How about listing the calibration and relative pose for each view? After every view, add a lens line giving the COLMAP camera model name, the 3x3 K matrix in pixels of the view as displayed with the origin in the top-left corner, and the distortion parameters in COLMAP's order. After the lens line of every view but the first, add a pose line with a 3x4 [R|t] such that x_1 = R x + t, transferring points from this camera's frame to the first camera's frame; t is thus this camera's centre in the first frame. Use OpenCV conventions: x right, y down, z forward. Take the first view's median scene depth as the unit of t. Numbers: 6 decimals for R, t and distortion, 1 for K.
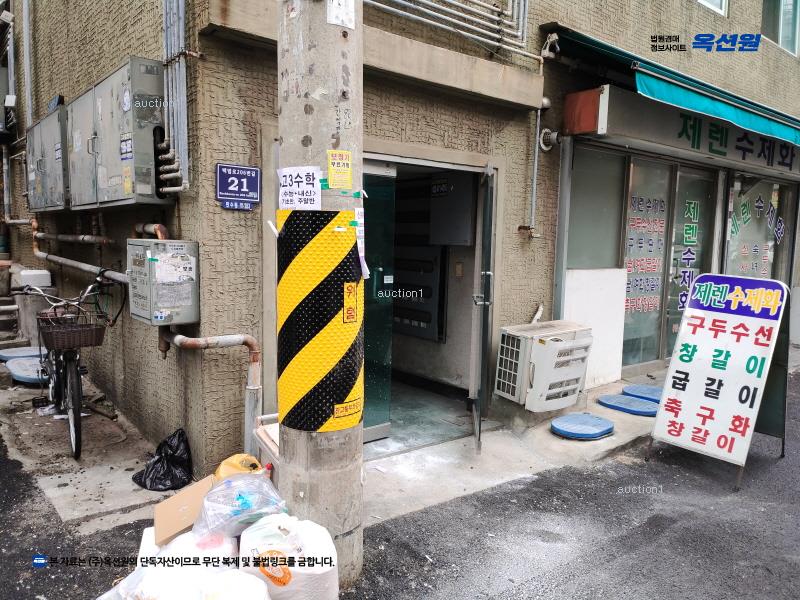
lens RADIAL K [[601.6, 0, 400.0], [0, 601.6, 300.0], [0, 0, 1]] dist [0.084975, -0.103066]
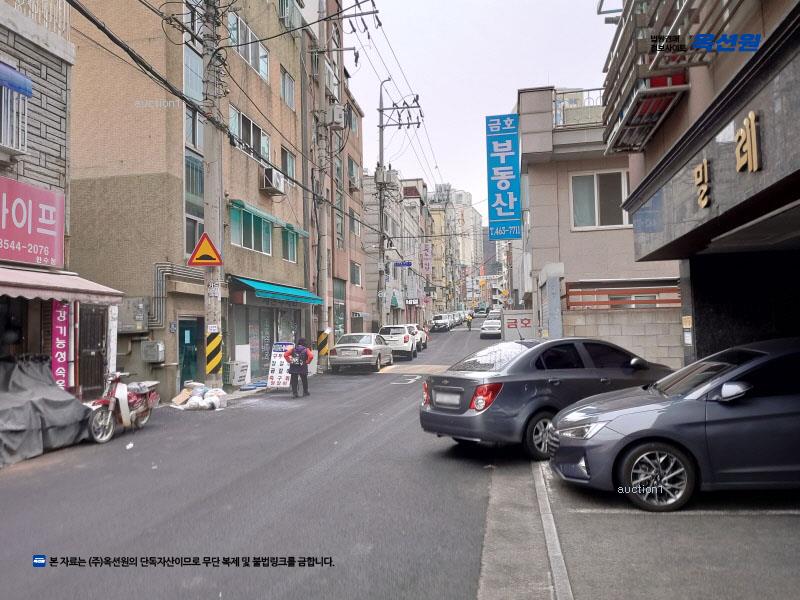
lens RADIAL K [[601.6, 0, 400.0], [0, 601.6, 300.0], [0, 0, 1]] dist [0.084975, -0.103066]
pose [[0.761911, -0.010530, 0.647596, -1.359990], [0.109402, 0.987593, -0.112654, 0.204433], [-0.638375, 0.156681, 0.753610, -2.394625]]
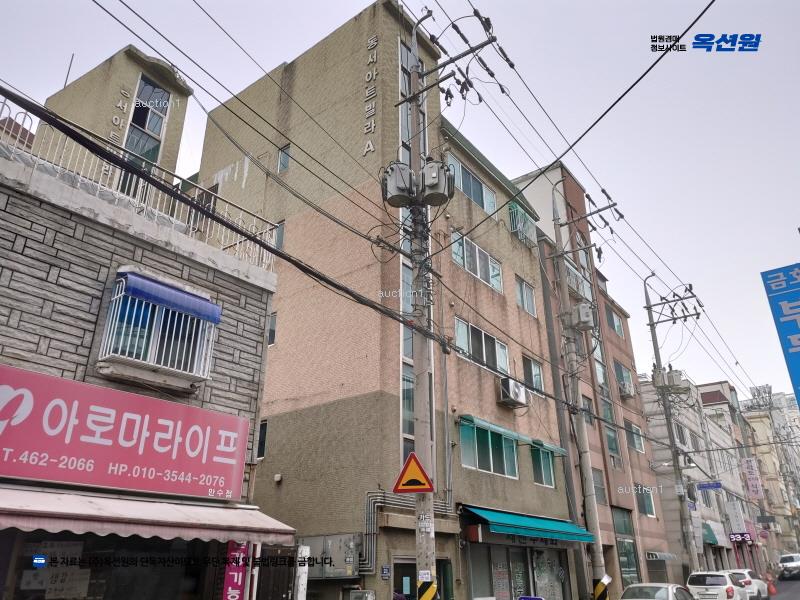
lens RADIAL K [[601.6, 0, 400.0], [0, 601.6, 300.0], [0, 0, 1]] dist [0.084975, -0.103066]
pose [[0.974191, 0.065567, 0.215993, -0.801982], [0.051765, 0.866487, -0.496508, 0.151548], [-0.219710, 0.494874, 0.840730, -2.068783]]
